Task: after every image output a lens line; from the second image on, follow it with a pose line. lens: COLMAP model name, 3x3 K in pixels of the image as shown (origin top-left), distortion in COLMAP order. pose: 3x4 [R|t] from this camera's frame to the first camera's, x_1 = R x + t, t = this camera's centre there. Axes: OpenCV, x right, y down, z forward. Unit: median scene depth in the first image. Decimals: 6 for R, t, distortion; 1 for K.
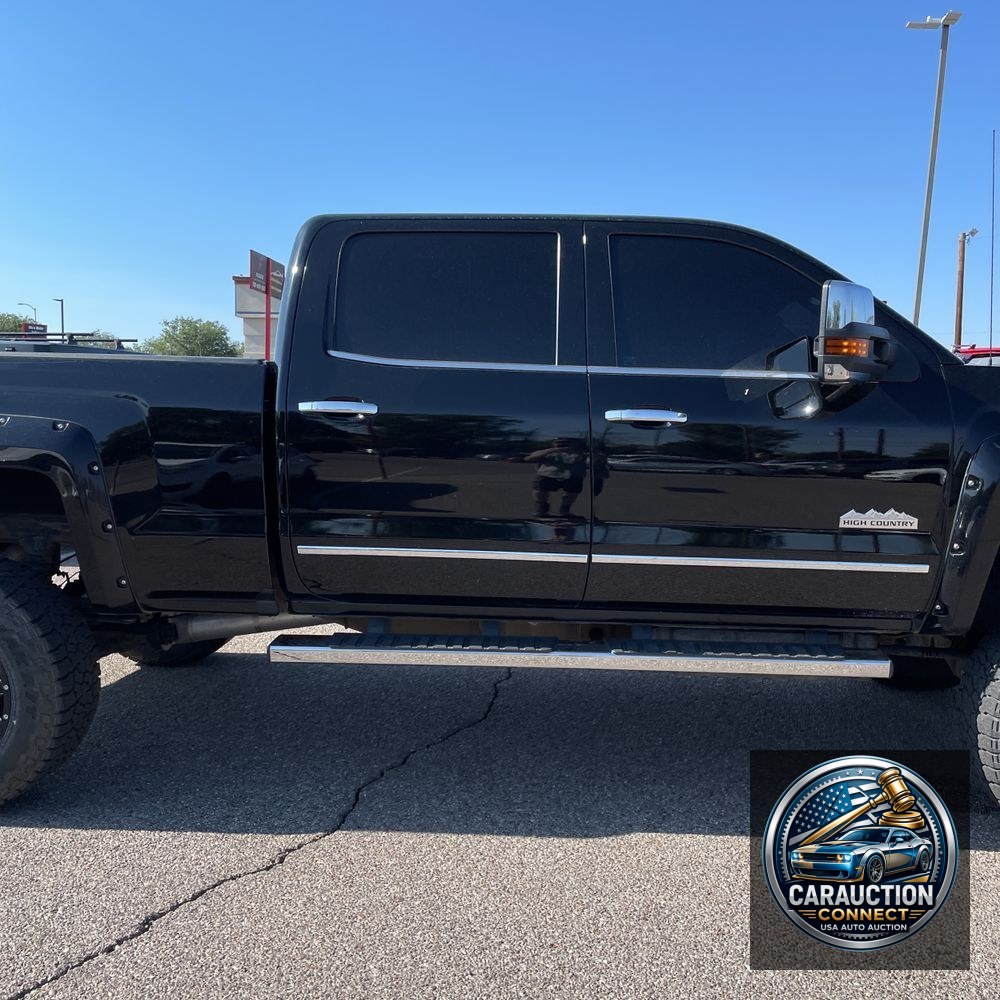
lens RADIAL K [[893.5, 0, 484.9], [0, 893.5, 505.4], [0, 0, 1]] dist [0.073875, -0.098795]
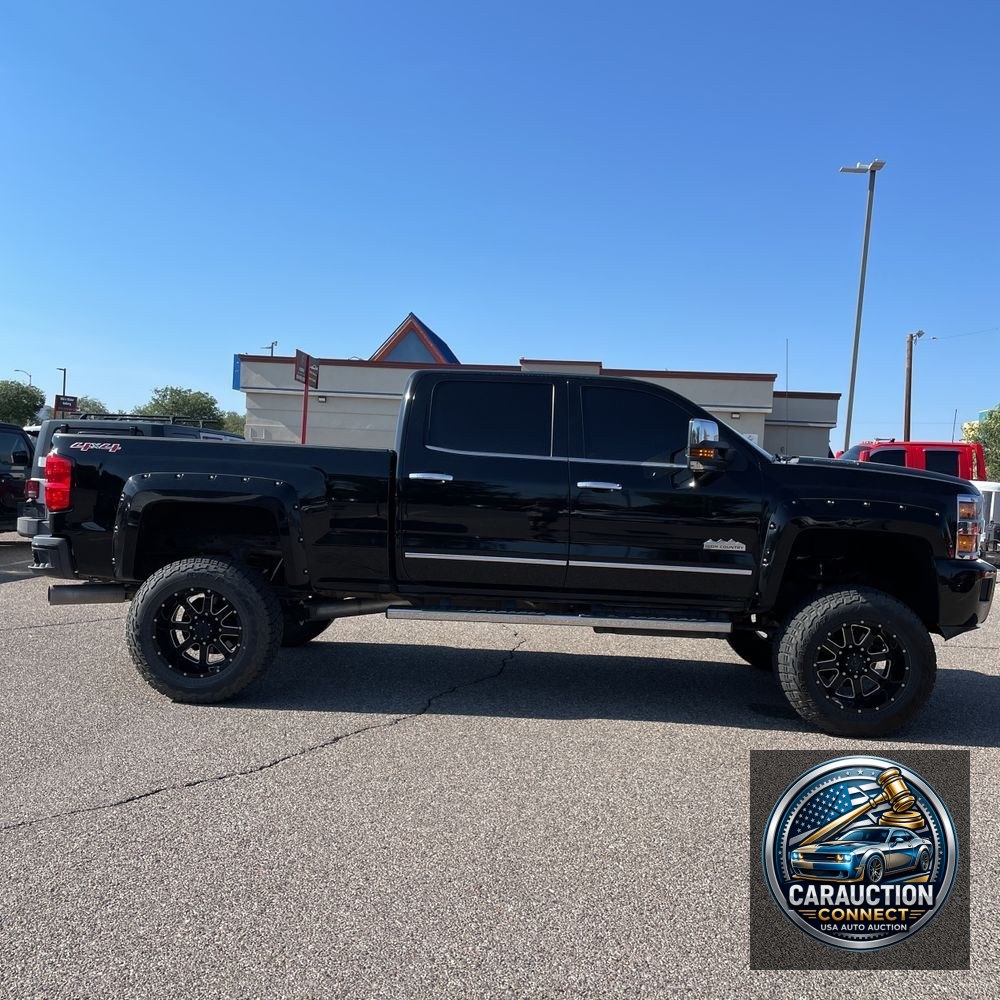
lens RADIAL K [[969.9, 0, 500.0], [0, 969.9, 500.0], [0, 0, 1]] dist [0.078813, -0.071966]
pose [[0.999603, 0.025113, 0.012758, -0.047428], [-0.023920, 0.995979, -0.086330, 0.103867], [-0.014875, 0.085991, 0.996185, -0.953994]]
